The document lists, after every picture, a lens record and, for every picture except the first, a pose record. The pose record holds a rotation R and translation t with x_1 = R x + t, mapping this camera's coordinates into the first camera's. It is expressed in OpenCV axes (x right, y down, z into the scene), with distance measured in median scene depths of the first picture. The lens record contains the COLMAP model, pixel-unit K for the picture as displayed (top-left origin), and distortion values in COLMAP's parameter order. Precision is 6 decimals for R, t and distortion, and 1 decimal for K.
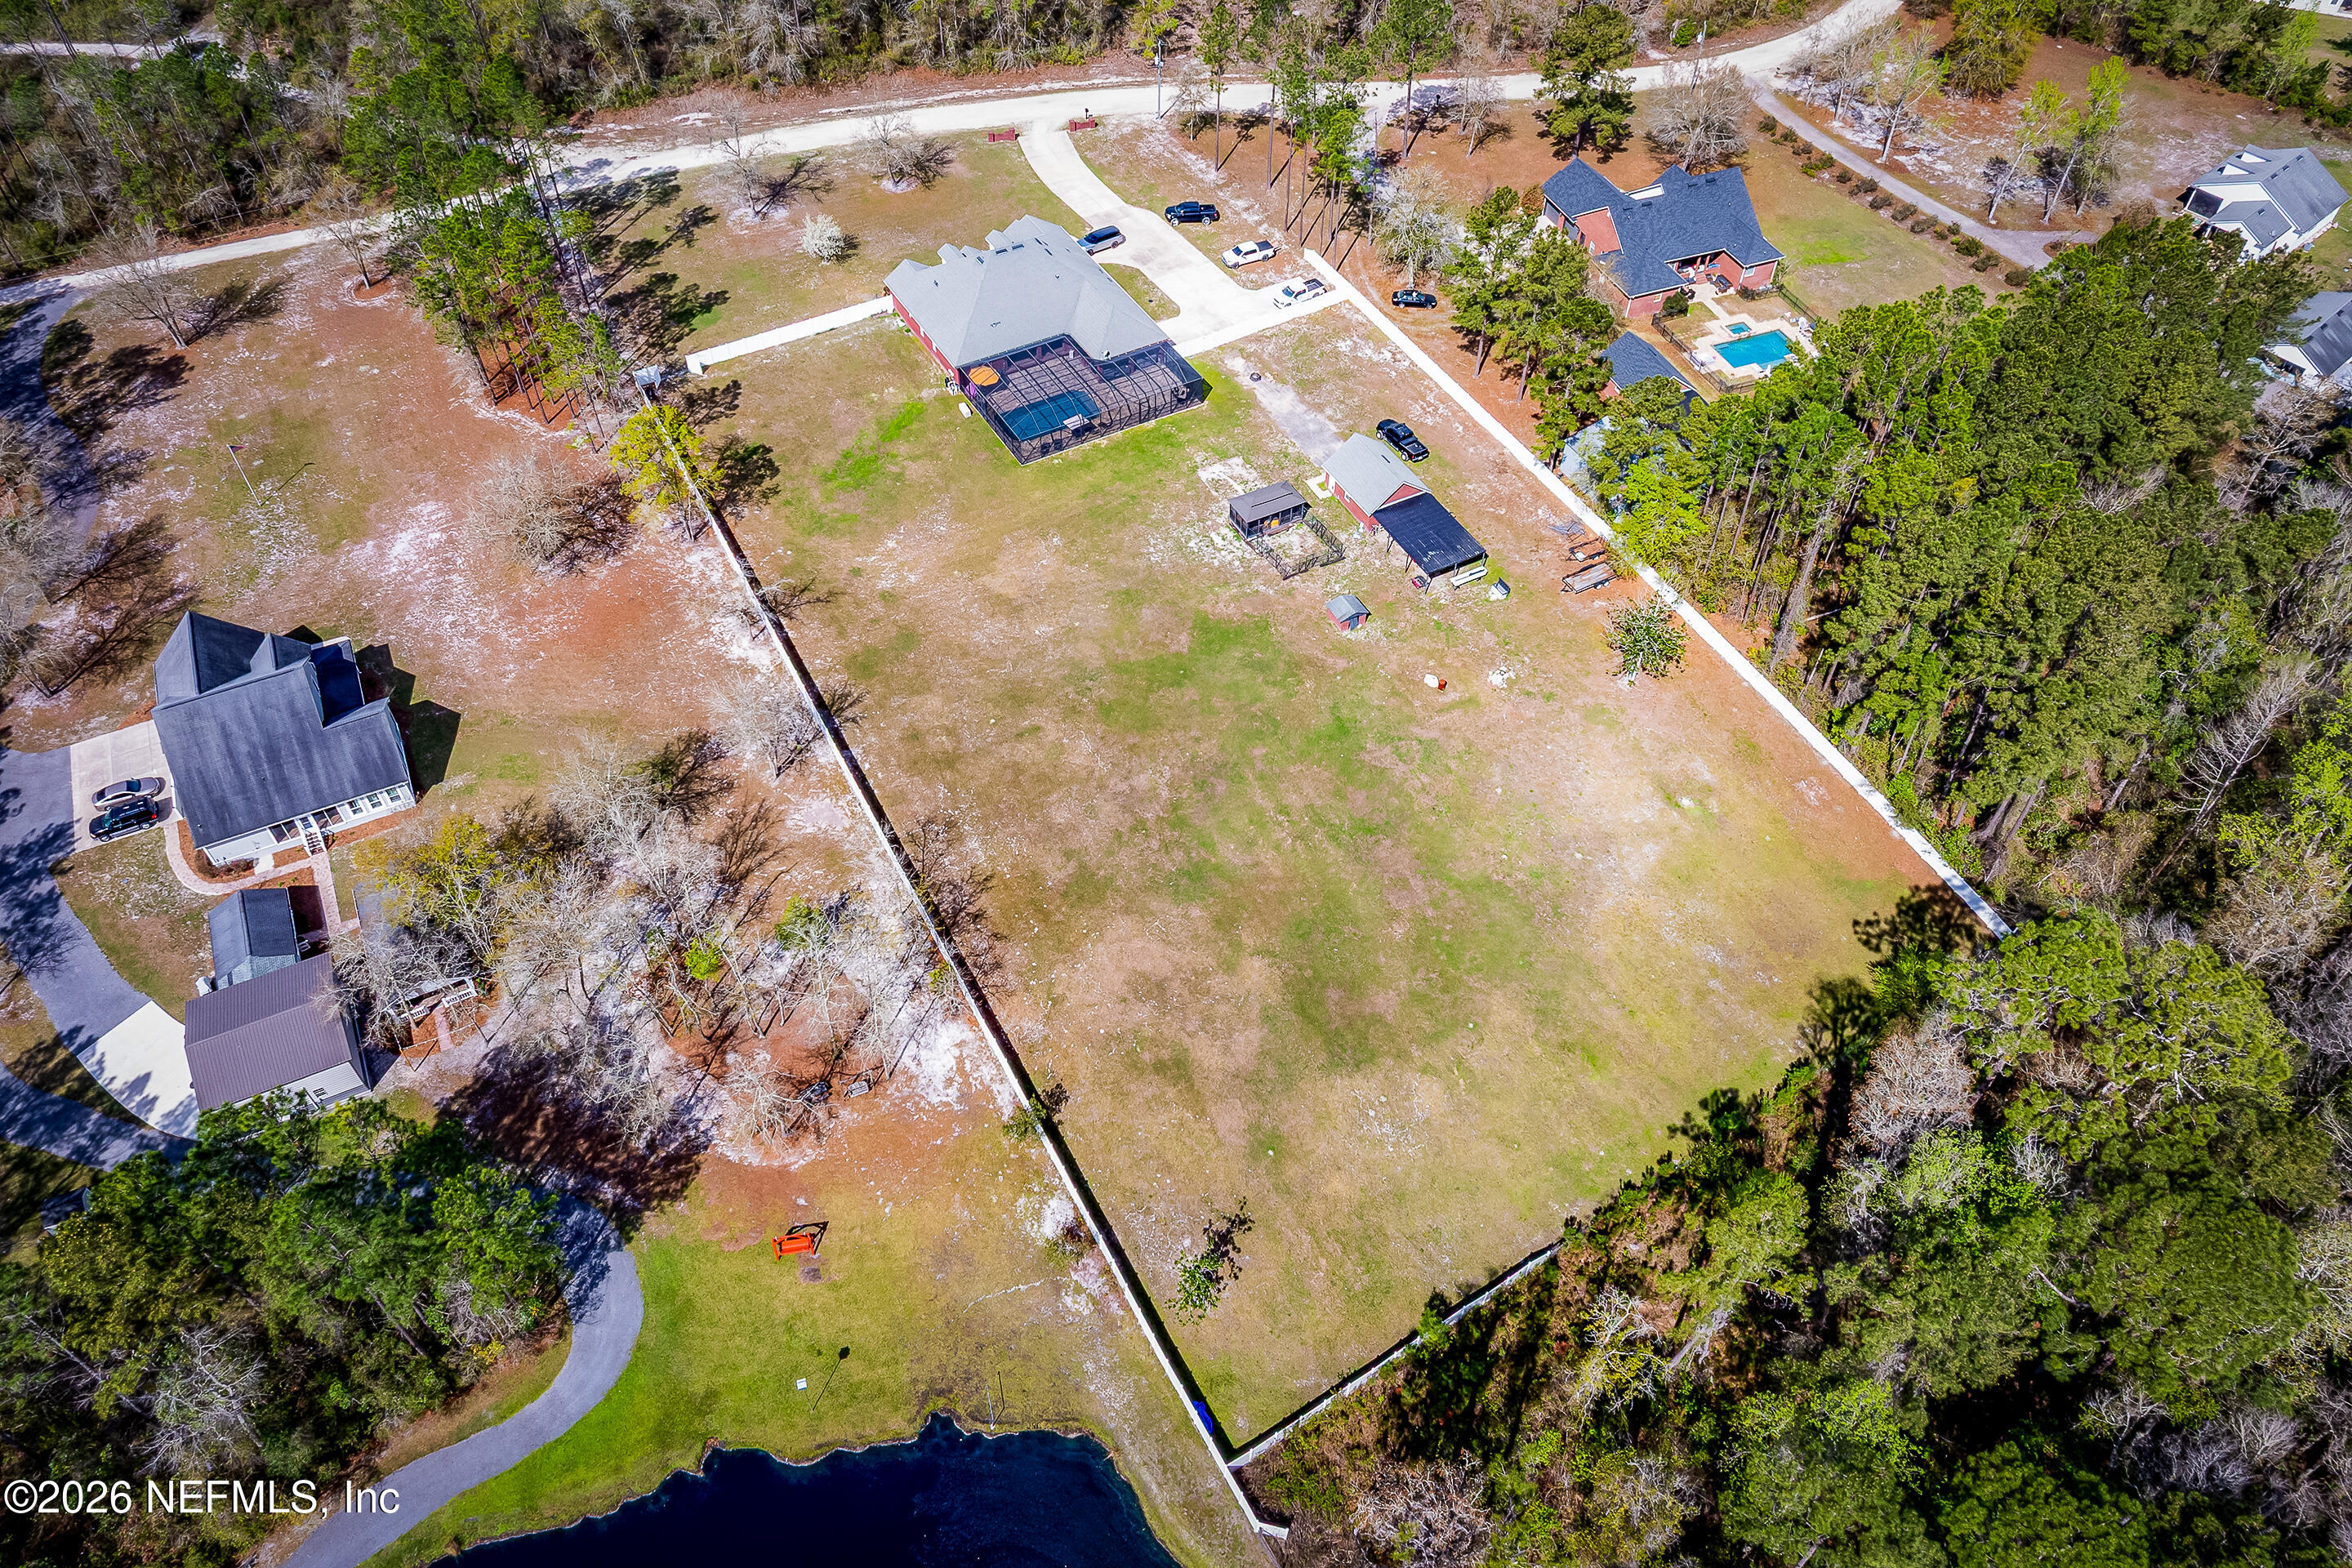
lens RADIAL K [[1662.9, 0, 1226.5], [0, 1662.9, 745.5], [0, 0, 1]] dist [-0.038036, -0.003587]
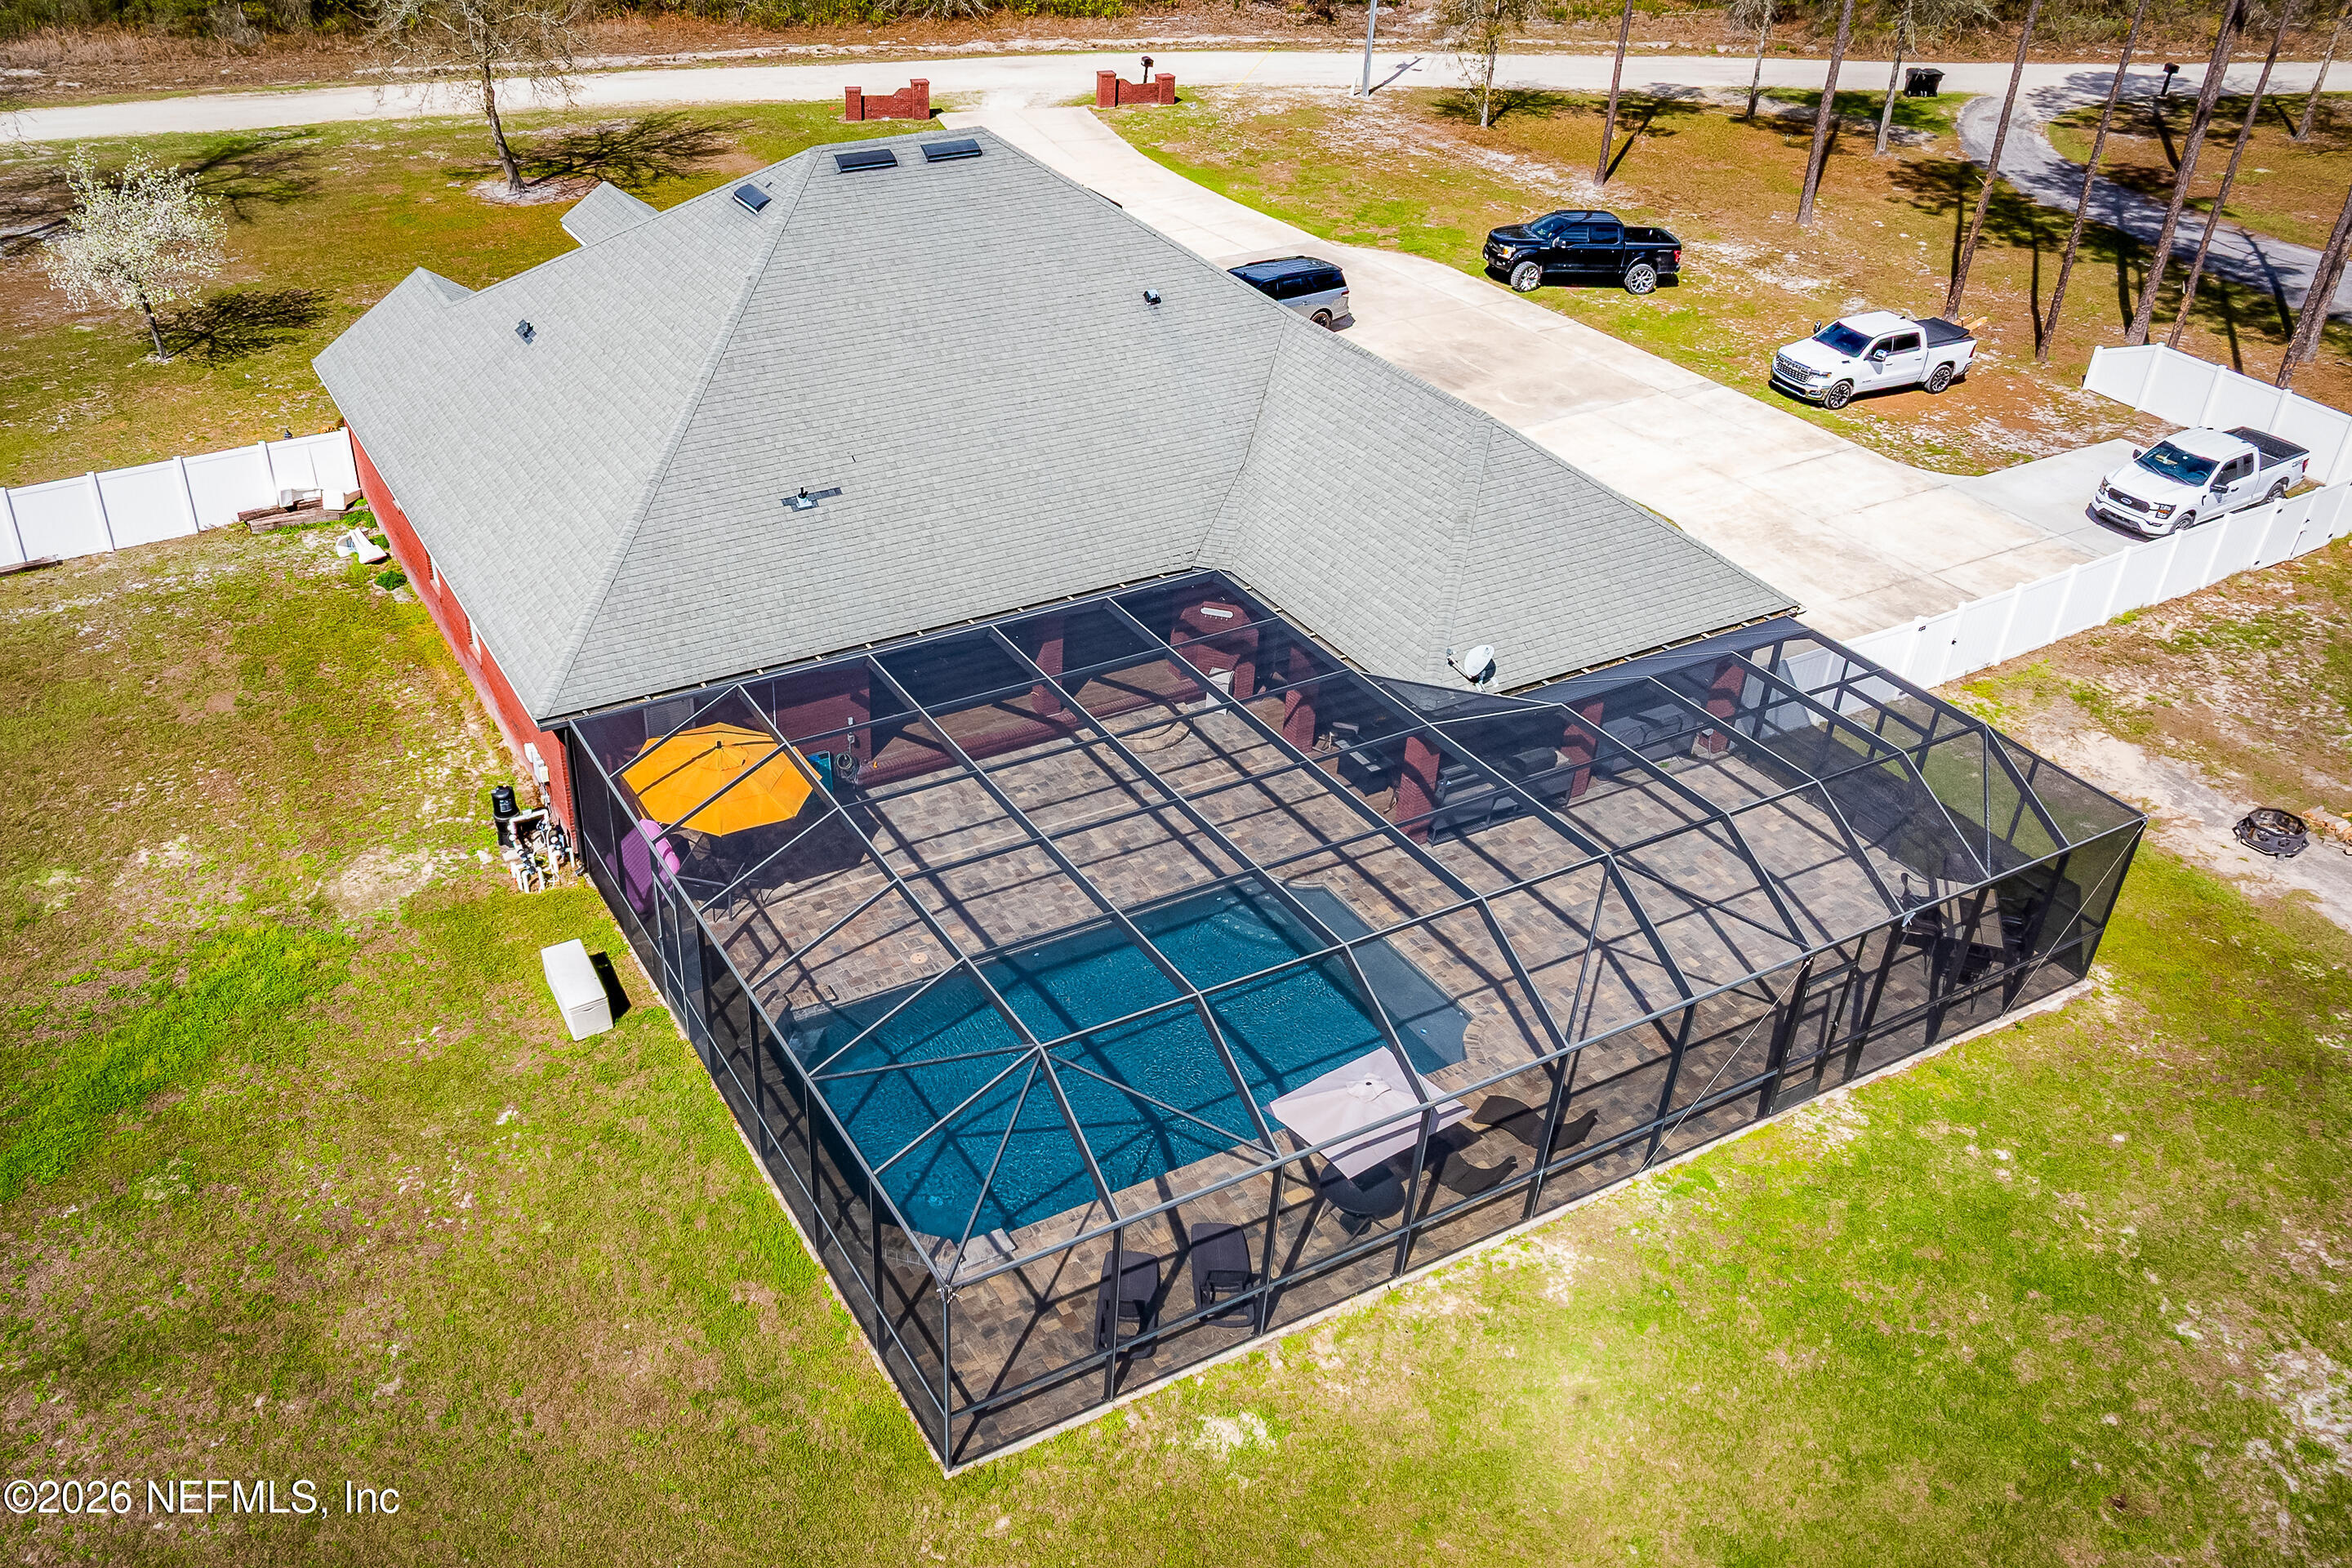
lens RADIAL K [[1956.1, 0, 1015.4], [0, 1956.1, 822.1], [0, 0, 1]] dist [-0.046005, 0.010555]
pose [[0.998316, 0.018780, -0.054886, -0.109369], [-0.032022, 0.967339, -0.251456, -0.175428], [0.048371, 0.252790, 0.966311, 0.834008]]
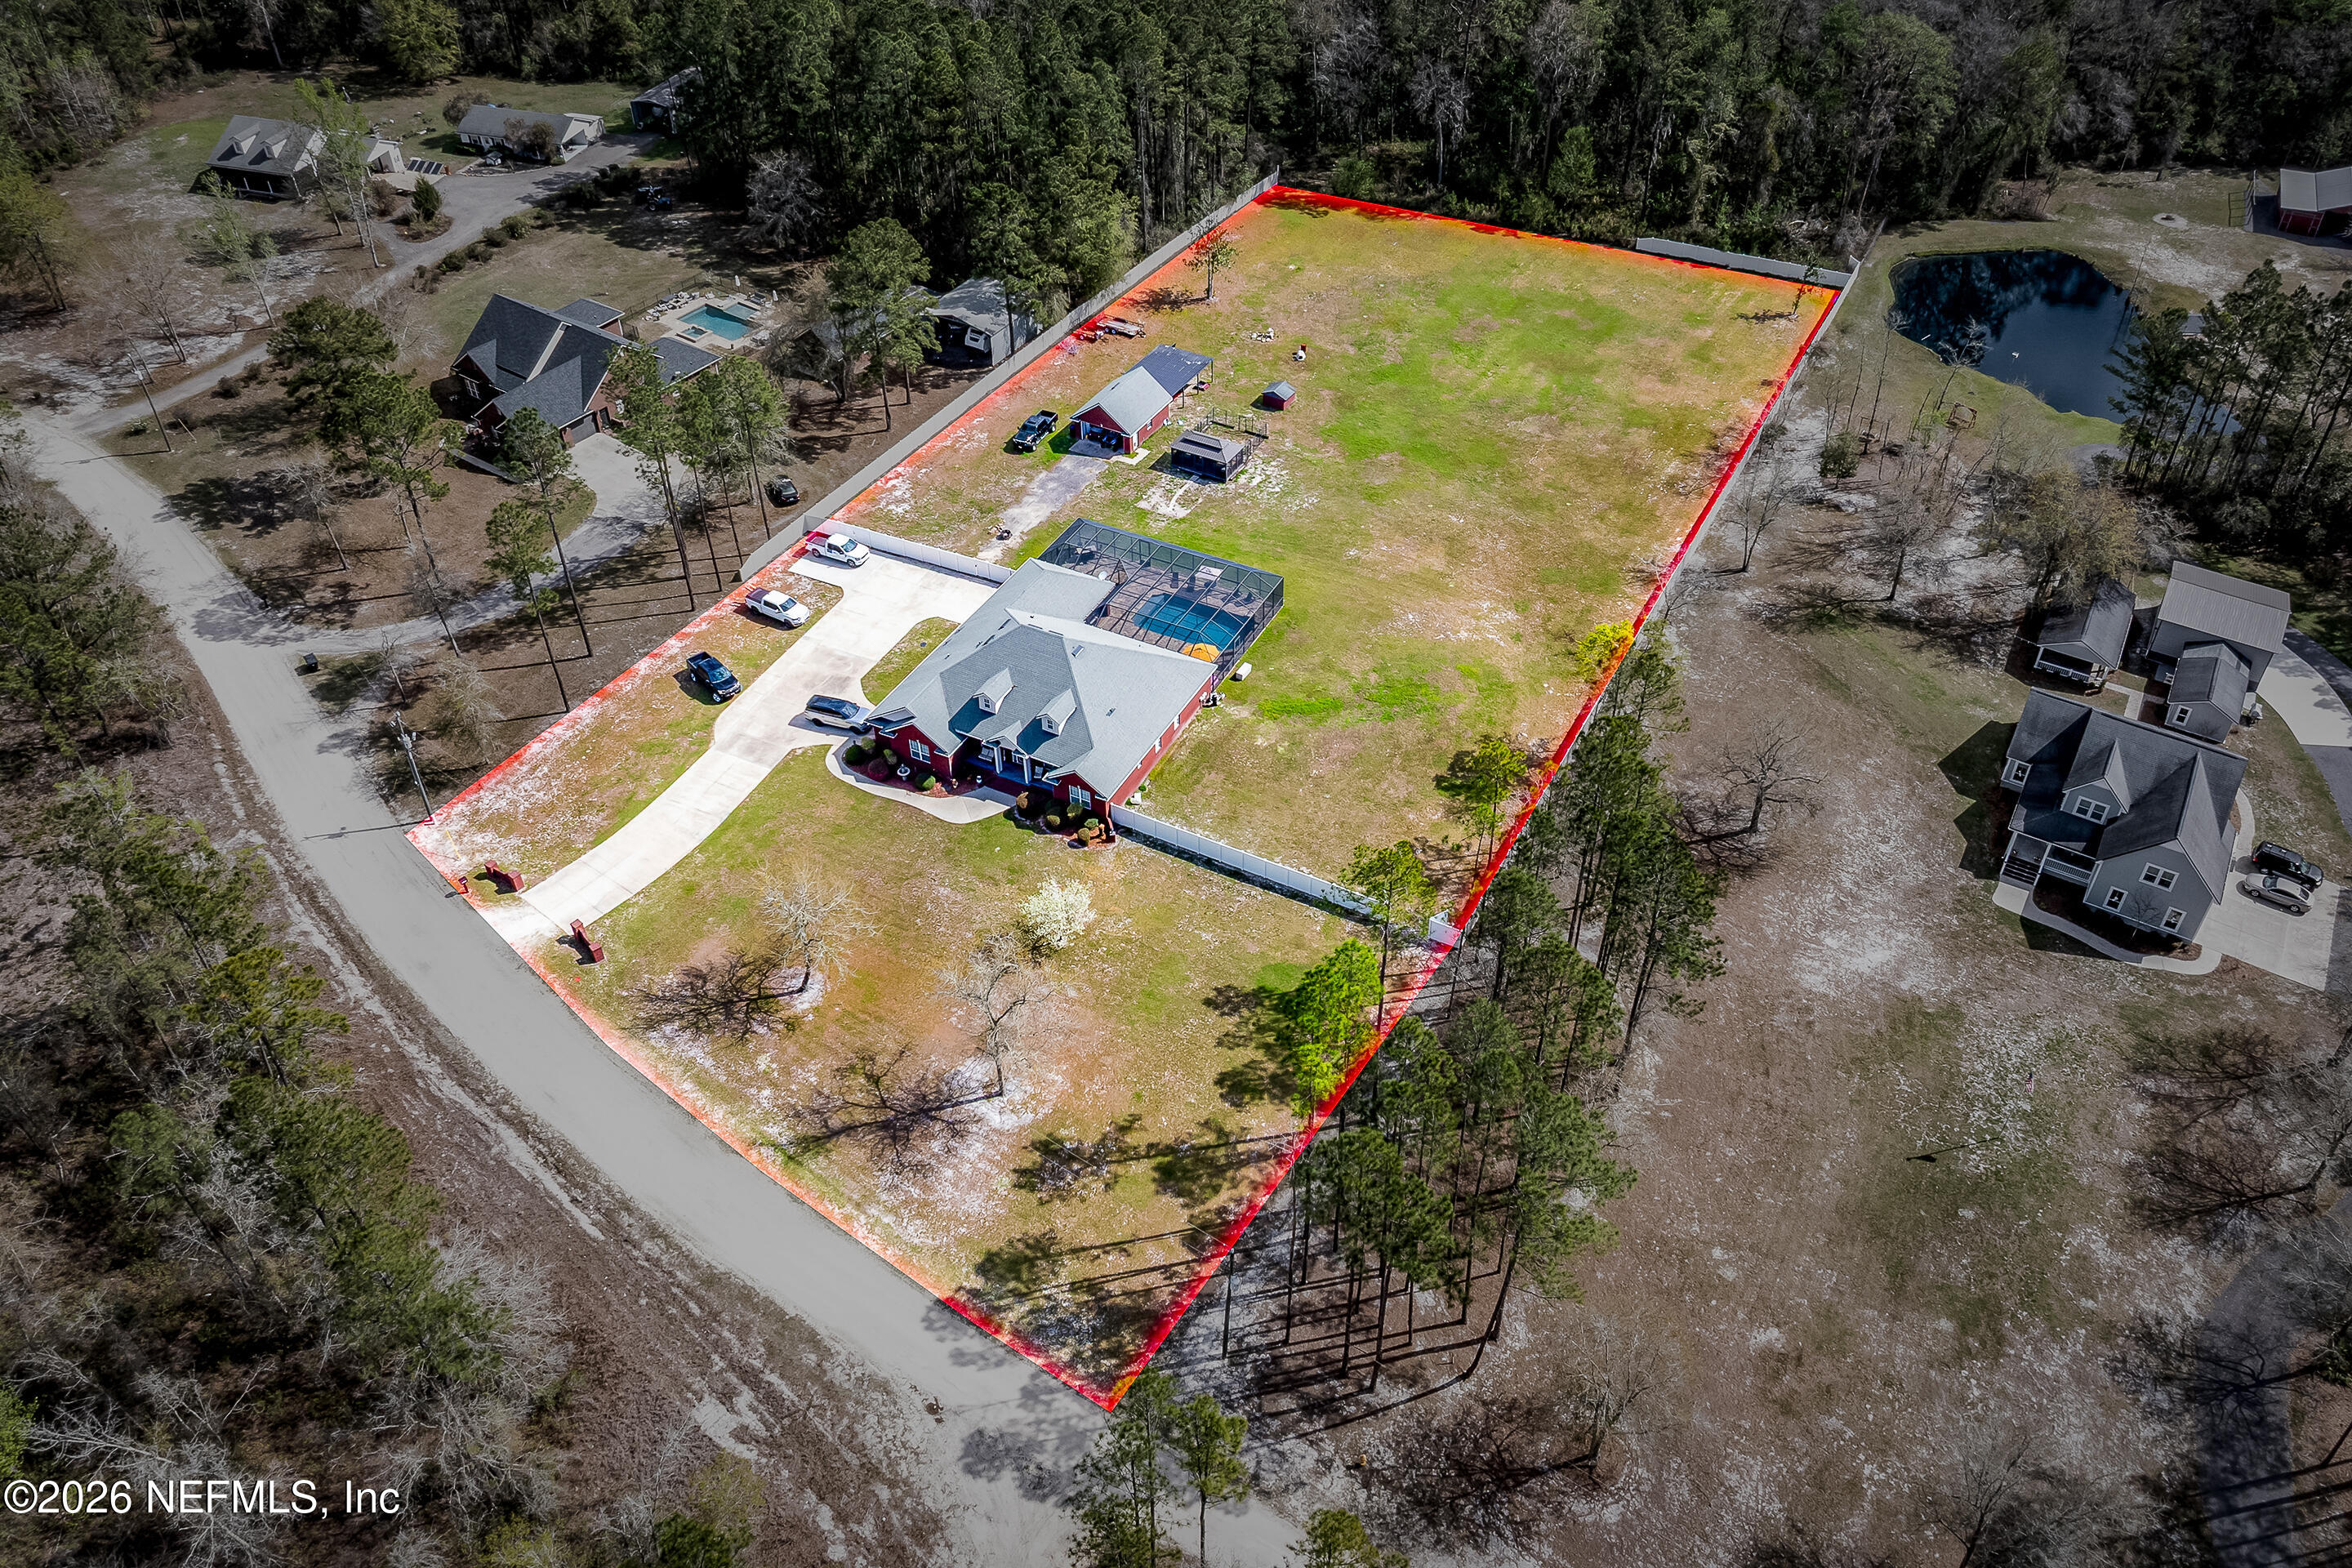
lens RADIAL K [[1662.9, 0, 1239.2], [0, 1662.9, 837.4], [0, 0, 1]] dist [-0.038036, -0.003587]
pose [[-0.536812, -0.610572, 0.582267, -0.697960], [0.609646, 0.196368, 0.767966, -0.833688], [-0.583237, 0.767230, 0.266820, 0.851955]]
